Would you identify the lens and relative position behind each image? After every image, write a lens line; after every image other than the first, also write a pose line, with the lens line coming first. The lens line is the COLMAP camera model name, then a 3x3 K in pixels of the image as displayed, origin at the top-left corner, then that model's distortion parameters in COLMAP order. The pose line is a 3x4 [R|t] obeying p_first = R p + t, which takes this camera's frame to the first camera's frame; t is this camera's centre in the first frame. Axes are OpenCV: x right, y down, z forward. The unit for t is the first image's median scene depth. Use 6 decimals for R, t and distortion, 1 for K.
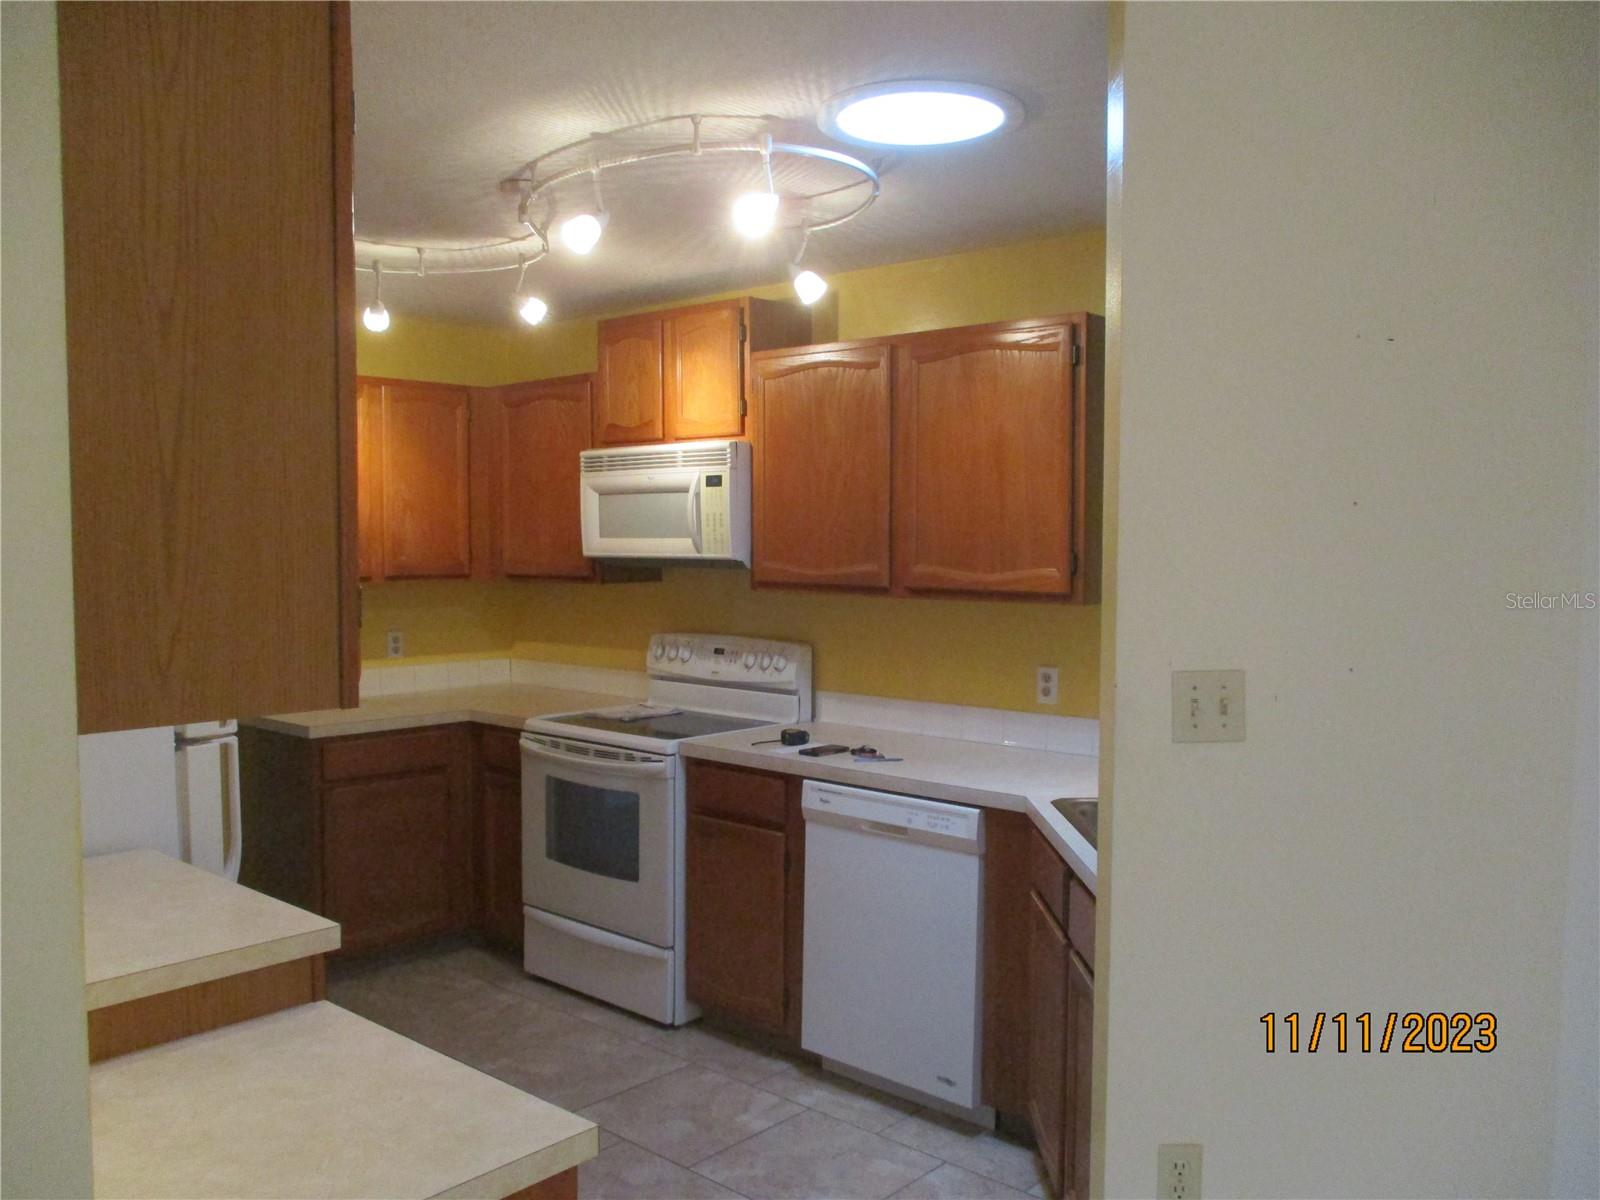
lens RADIAL K [[1318.6, 0, 808.2], [0, 1318.6, 602.3], [0, 0, 1]] dist [-0.028118, 0.001037]
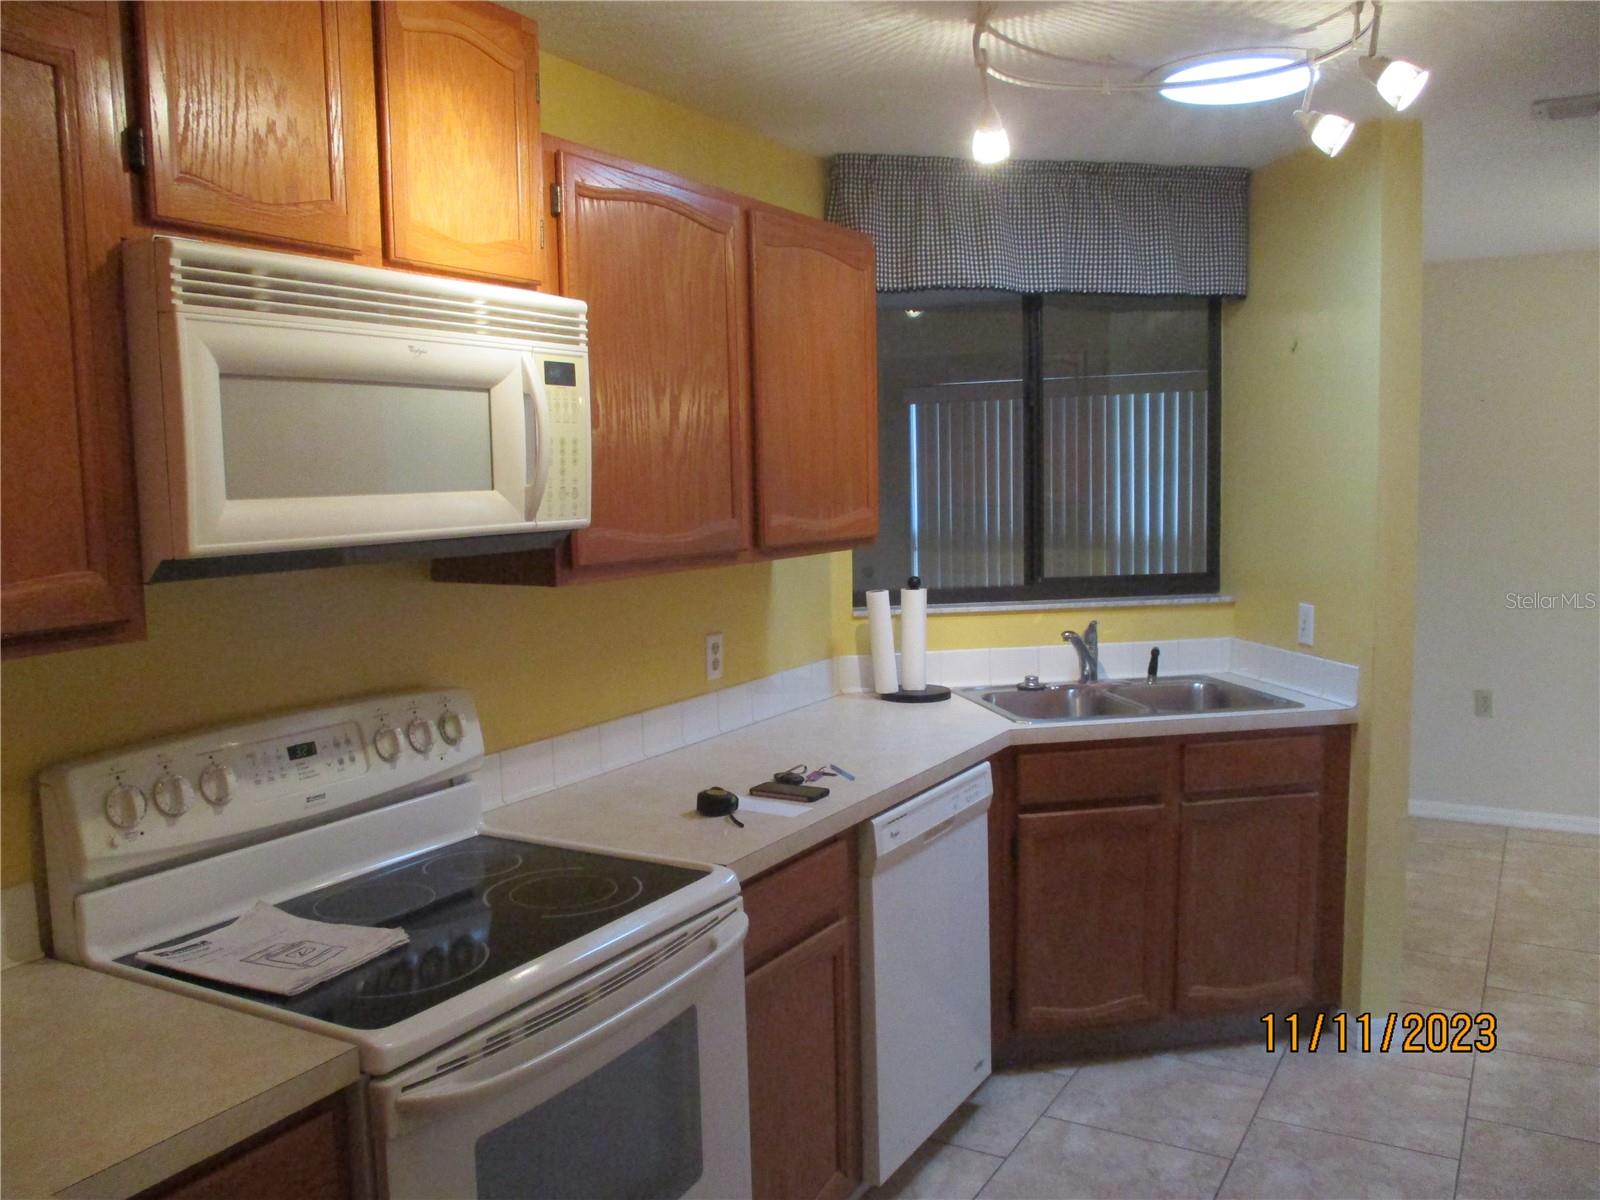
lens RADIAL K [[1318.6, 0, 805.8], [0, 1318.6, 613.3], [0, 0, 1]] dist [-0.028118, 0.001037]
pose [[-0.210024, -0.101247, 0.972440, -0.578399], [0.071985, 0.990323, 0.118656, -0.053570], [-0.975043, 0.094922, -0.200703, 1.001889]]
